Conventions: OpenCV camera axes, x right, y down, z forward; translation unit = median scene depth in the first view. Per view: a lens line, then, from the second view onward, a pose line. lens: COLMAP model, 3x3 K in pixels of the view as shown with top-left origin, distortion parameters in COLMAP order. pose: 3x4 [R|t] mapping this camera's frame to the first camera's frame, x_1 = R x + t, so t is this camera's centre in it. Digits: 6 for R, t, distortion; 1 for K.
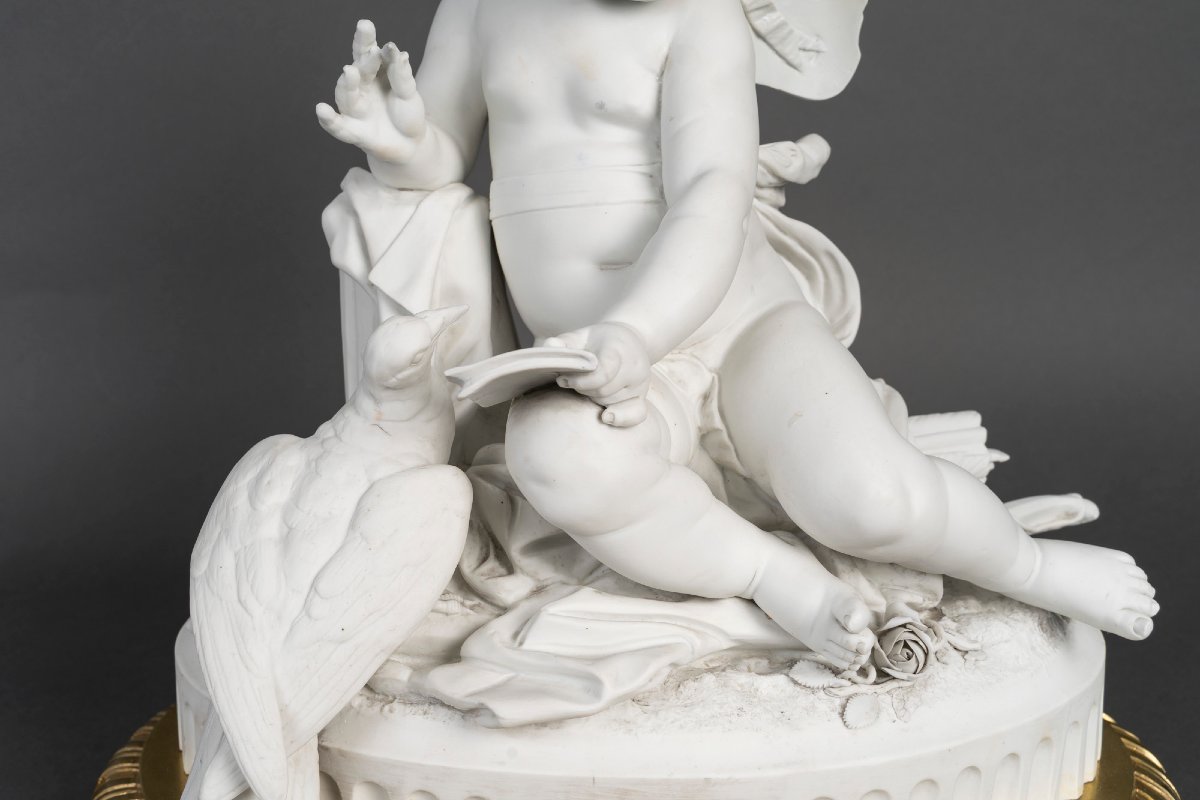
lens RADIAL K [[1179.6, 0, 541.3], [0, 1179.6, 404.7], [0, 0, 1]] dist [0.003005, 0.006800]
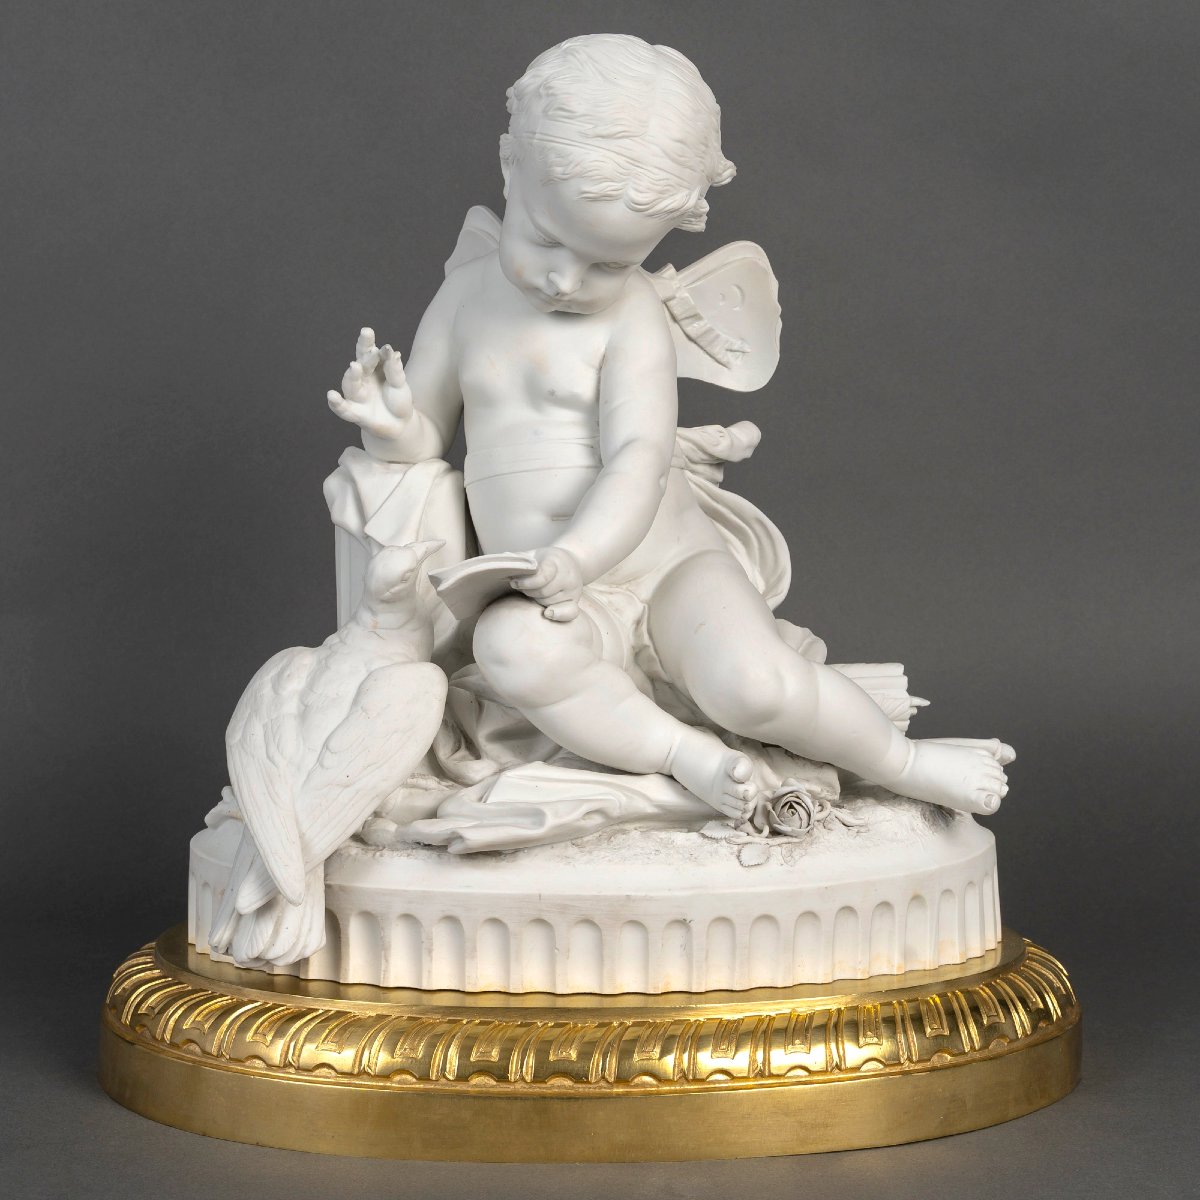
lens RADIAL K [[1981.1, 0, 600.0], [0, 1981.1, 600.0], [0, 0, 1]] dist [0.004596, 0.021377]
pose [[0.999878, -0.002369, 0.015466, 0.070815], [0.004952, 0.985576, -0.169159, 0.334856], [-0.014842, 0.169215, 0.985467, -1.087810]]
